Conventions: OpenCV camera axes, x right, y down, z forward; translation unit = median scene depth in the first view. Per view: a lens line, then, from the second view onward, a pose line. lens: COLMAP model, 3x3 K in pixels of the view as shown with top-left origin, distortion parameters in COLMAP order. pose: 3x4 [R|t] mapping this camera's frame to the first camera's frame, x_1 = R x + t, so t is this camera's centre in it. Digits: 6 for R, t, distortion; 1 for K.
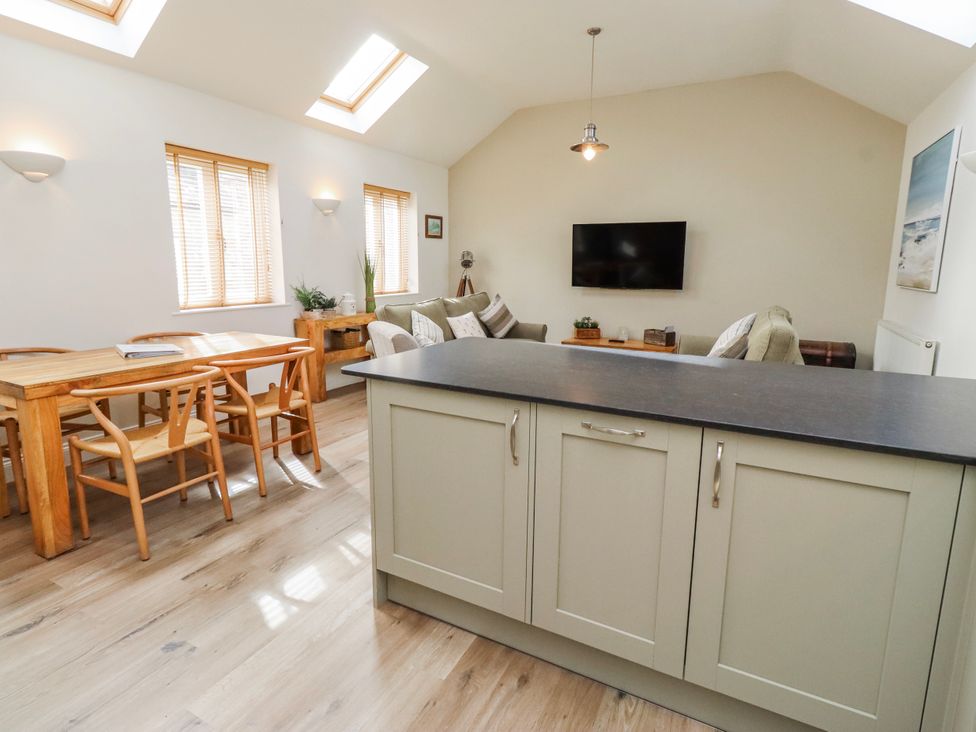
lens RADIAL K [[506.0, 0, 496.1], [0, 506.0, 348.7], [0, 0, 1]] dist [0.001834, 0.000050]
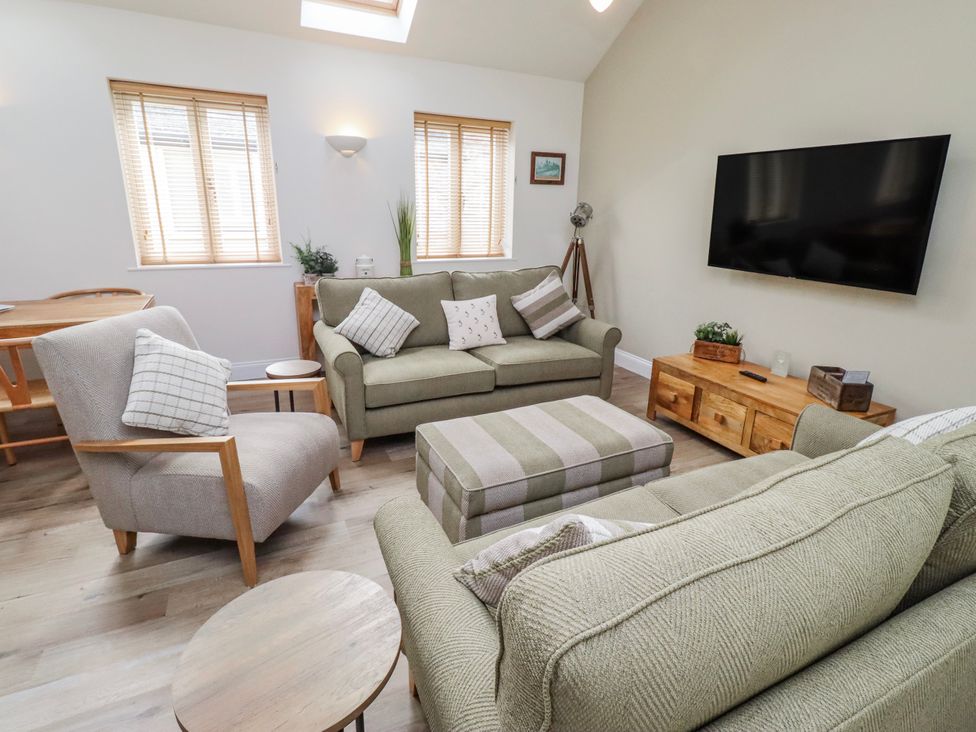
lens RADIAL K [[506.0, 0, 496.1], [0, 506.0, 348.7], [0, 0, 1]] dist [0.001834, 0.000050]
pose [[0.803477, 0.170714, -0.570334, 0.403030], [-0.116394, 0.984562, 0.130727, -0.103258], [0.583846, -0.038653, 0.810944, 0.510039]]
